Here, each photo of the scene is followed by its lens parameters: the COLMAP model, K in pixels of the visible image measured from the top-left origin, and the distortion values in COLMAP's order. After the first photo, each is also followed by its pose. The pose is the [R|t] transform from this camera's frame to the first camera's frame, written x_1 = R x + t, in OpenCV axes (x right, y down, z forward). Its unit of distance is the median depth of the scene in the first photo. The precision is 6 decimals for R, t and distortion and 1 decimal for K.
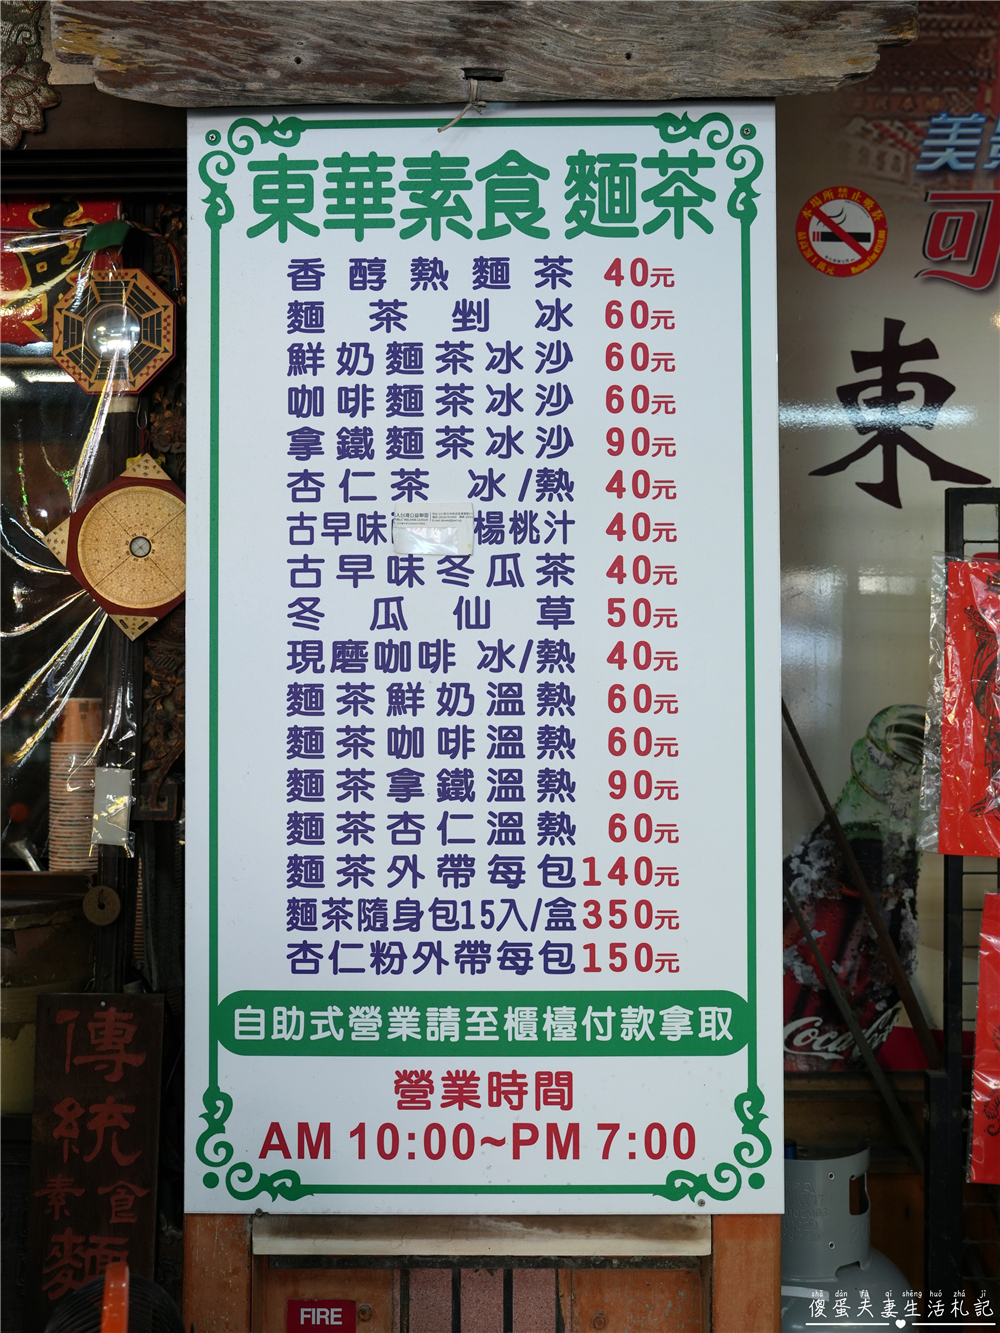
lens RADIAL K [[1278.4, 0, 501.7], [0, 1278.4, 666.9], [0, 0, 1]] dist [0.012039, 0.000000]
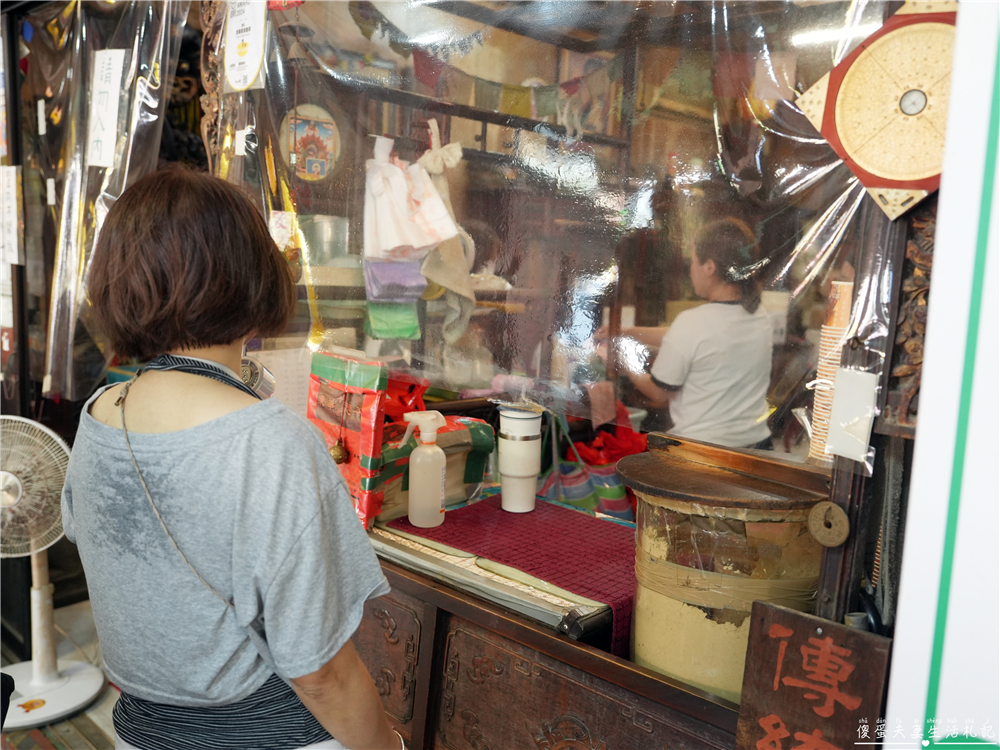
lens RADIAL K [[871.9, 0, 501.8], [0, 871.9, 381.1], [0, 0, 1]] dist [-0.027868, 0.001105]
pose [[0.716062, 0.125081, -0.686738, -0.073467], [-0.017687, 0.986750, 0.161283, -0.003731], [0.697812, -0.103343, 0.708787, 0.421399]]
